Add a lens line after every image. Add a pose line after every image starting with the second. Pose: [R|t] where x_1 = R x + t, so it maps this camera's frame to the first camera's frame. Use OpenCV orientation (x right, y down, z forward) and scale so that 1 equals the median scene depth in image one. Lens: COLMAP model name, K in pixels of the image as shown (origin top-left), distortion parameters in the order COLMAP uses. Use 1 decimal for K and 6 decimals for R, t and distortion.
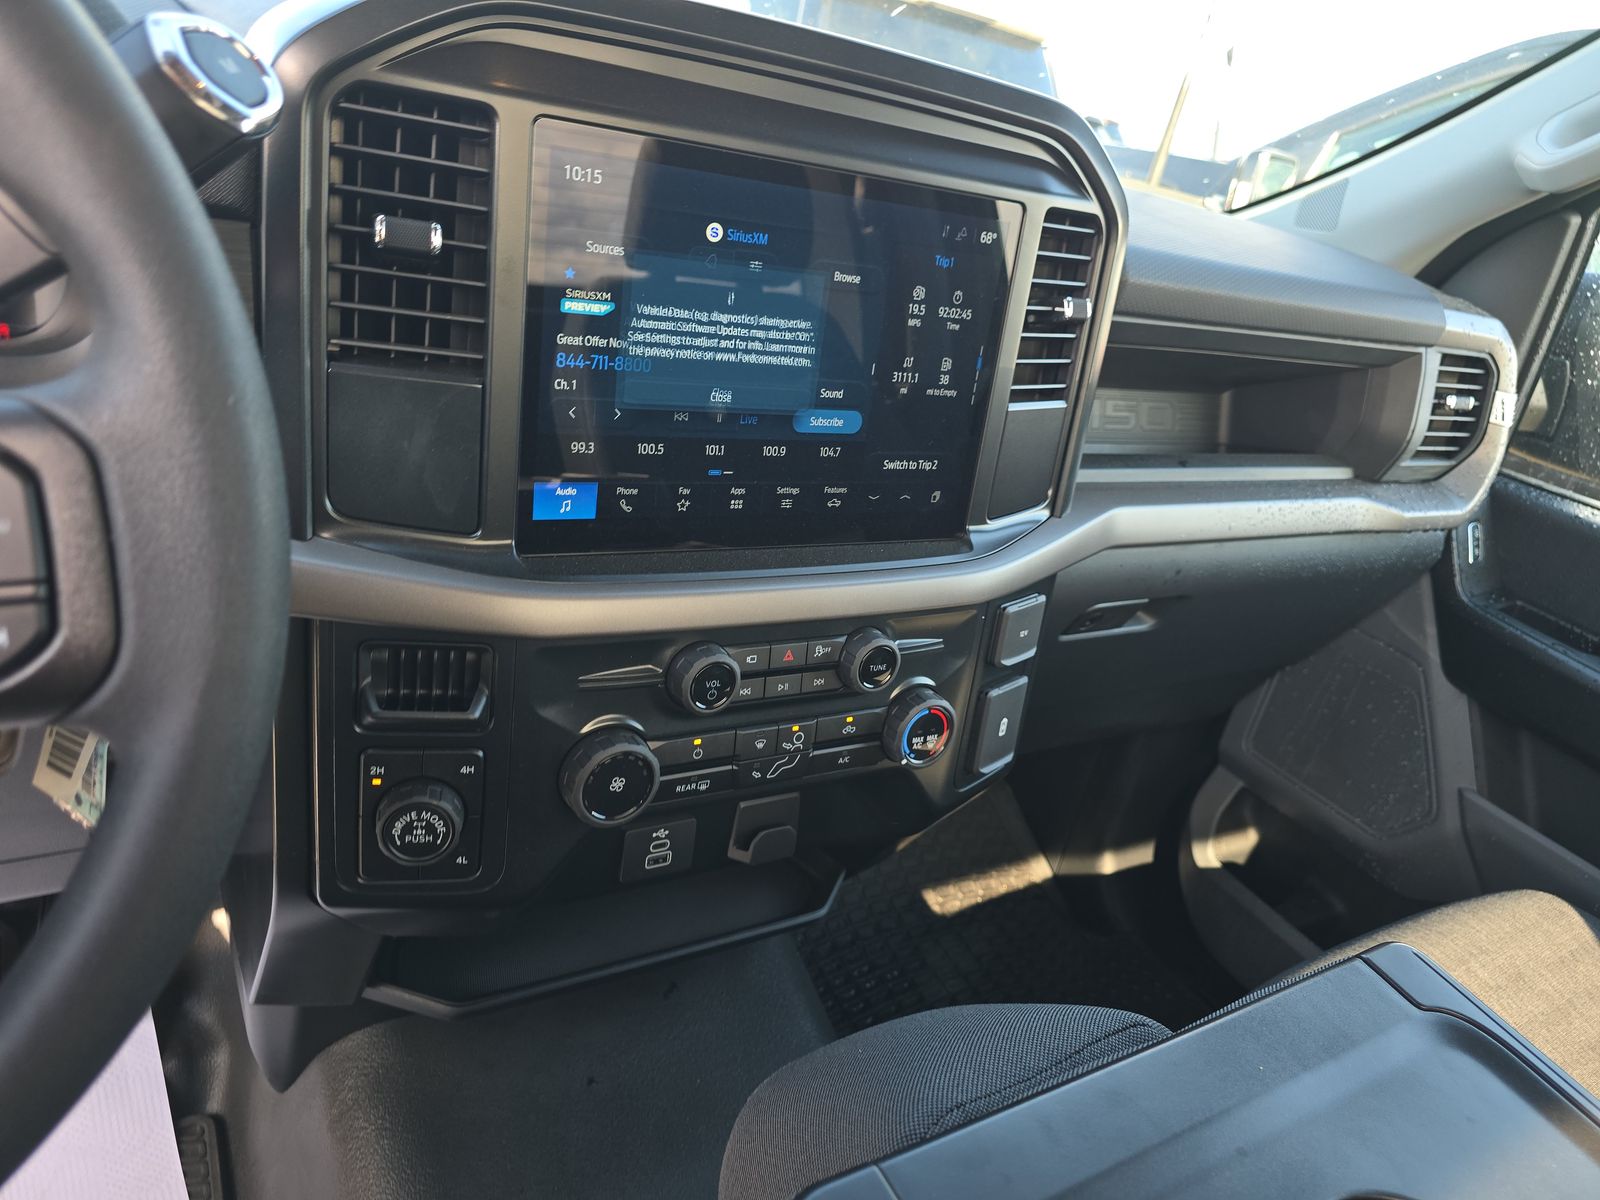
lens RADIAL K [[1055.3, 0, 804.2], [0, 1055.3, 615.2], [0, 0, 1]] dist [0.022429, -0.016988]
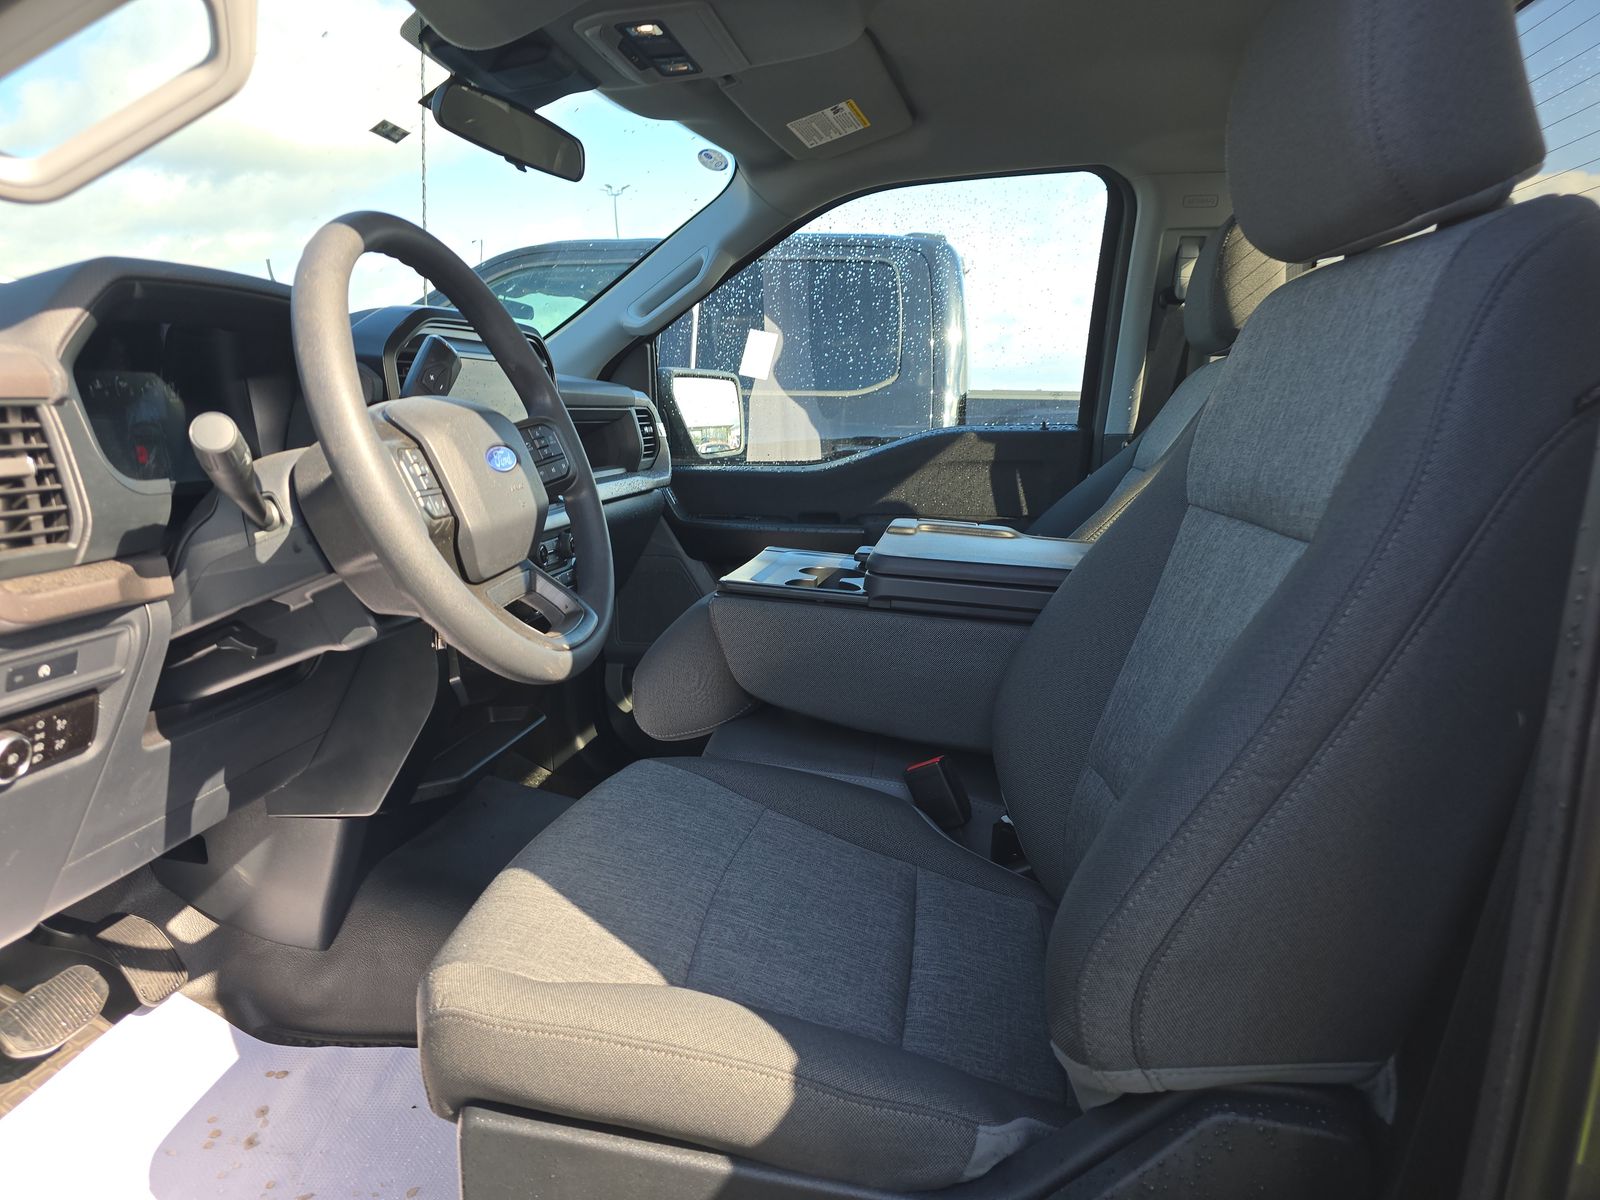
lens RADIAL K [[1055.3, 0, 804.2], [0, 1055.3, 615.2], [0, 0, 1]] dist [0.022429, -0.016988]
pose [[0.617152, -0.323154, 0.717422, -0.888631], [0.429961, 0.902110, 0.036476, 0.207692], [-0.658981, 0.285952, 0.695683, -0.630721]]
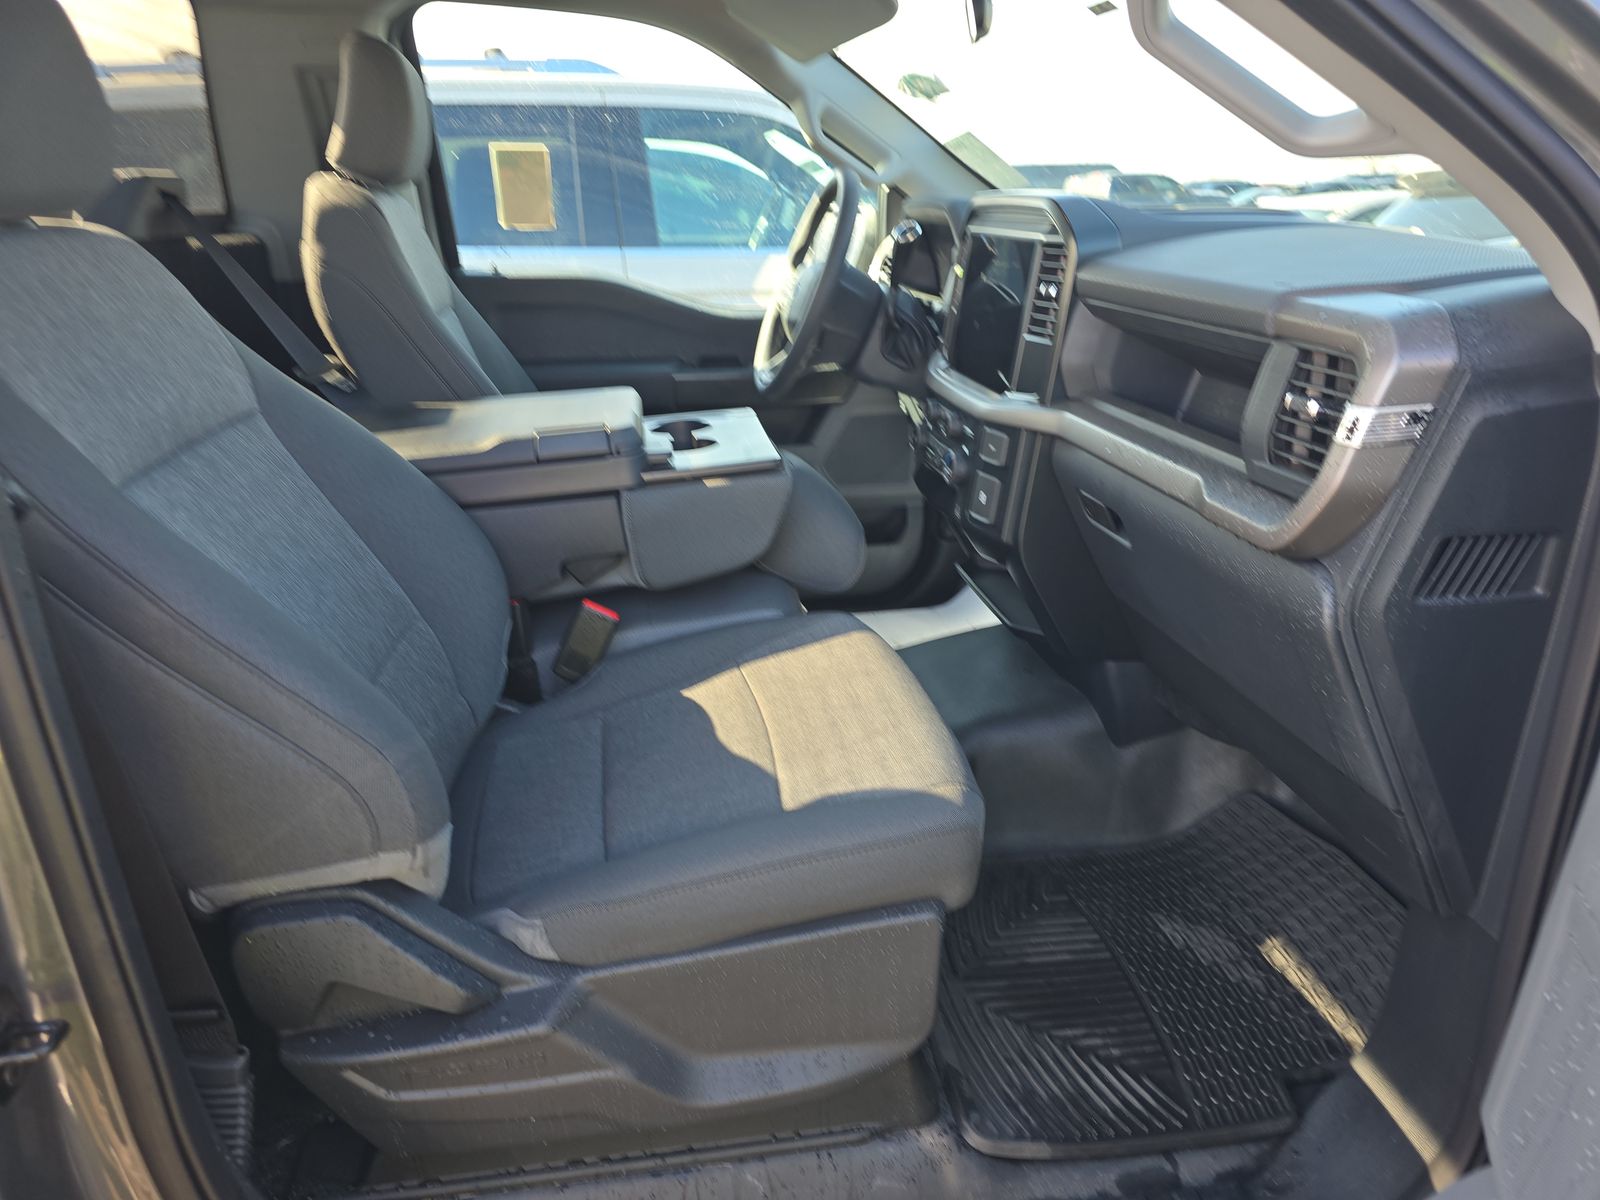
lens RADIAL K [[1055.3, 0, 804.2], [0, 1055.3, 615.2], [0, 0, 1]] dist [0.022429, -0.016988]
pose [[-0.337499, 0.171041, -0.925656, 1.638987], [-0.462242, 0.826515, 0.321257, -0.149609], [0.820017, 0.536301, -0.199886, 0.946365]]
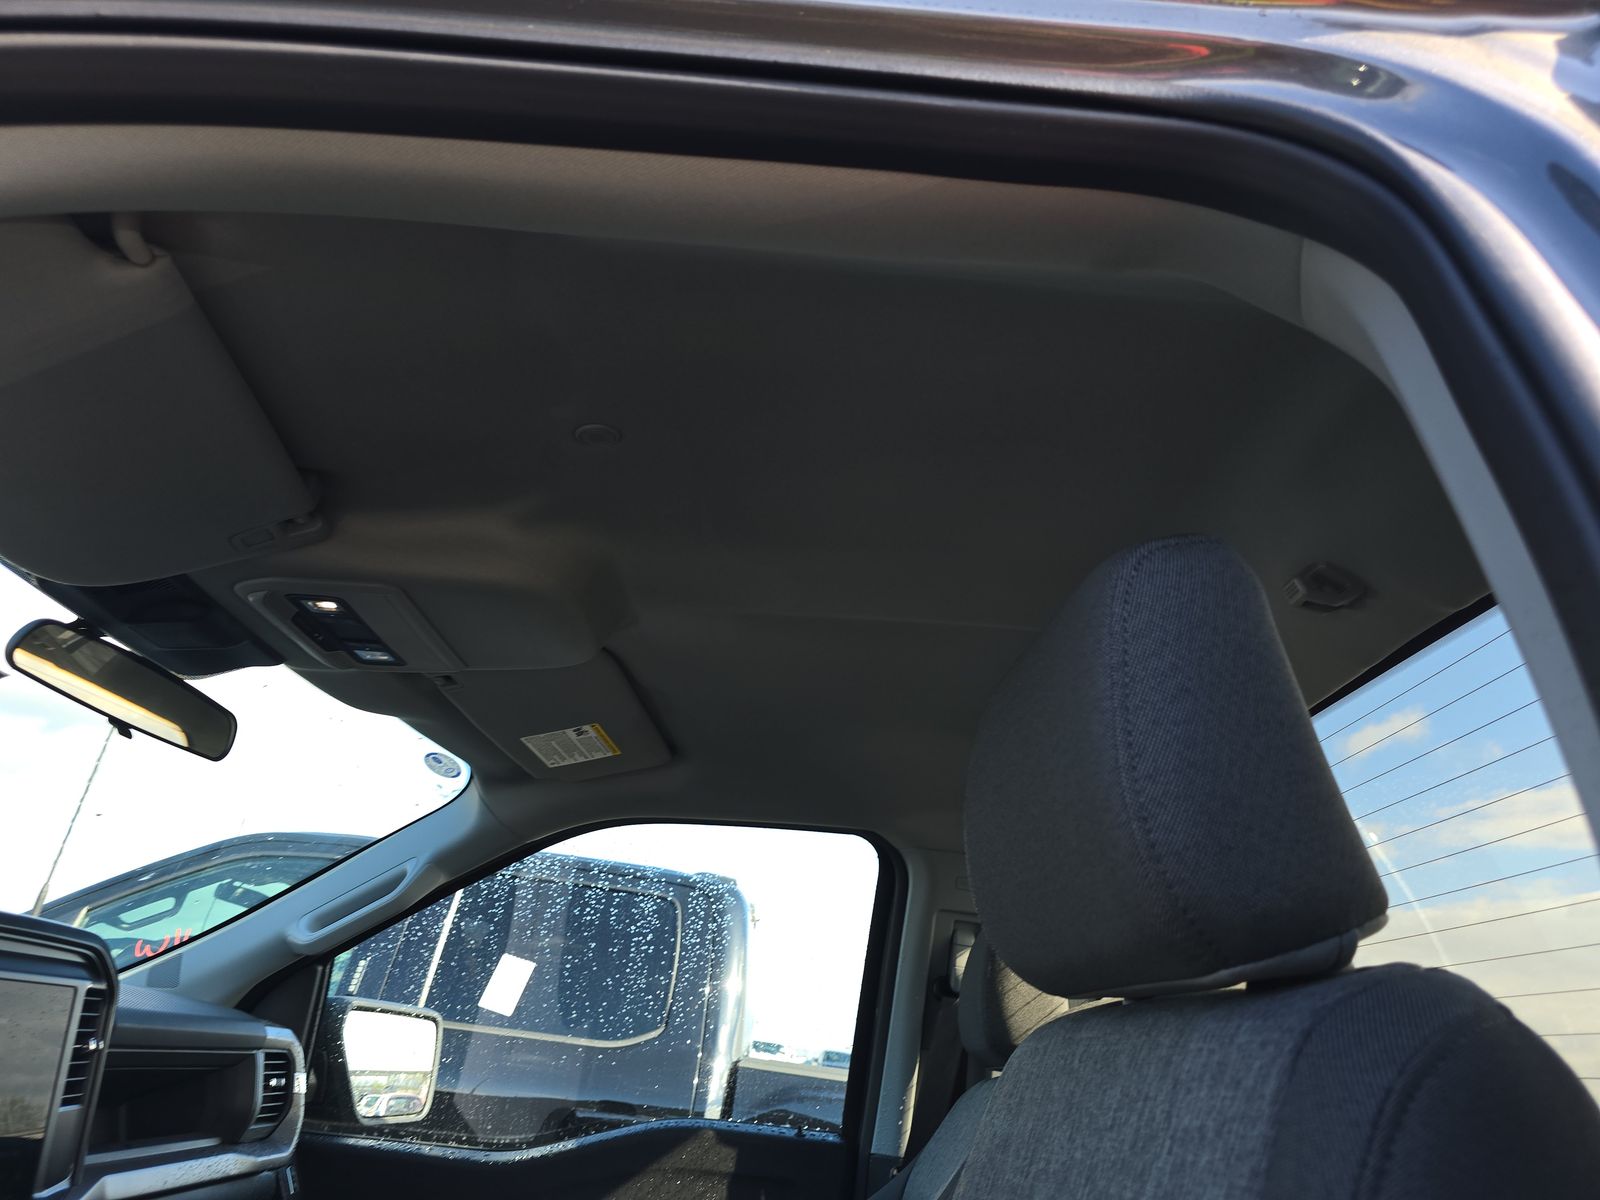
lens RADIAL K [[1055.3, 0, 804.2], [0, 1055.3, 615.2], [0, 0, 1]] dist [0.022429, -0.016988]
pose [[0.492724, 0.214941, 0.843222, -0.525061], [0.350194, 0.838104, -0.418266, 0.167348], [-0.796610, 0.501381, 0.337683, -0.566776]]
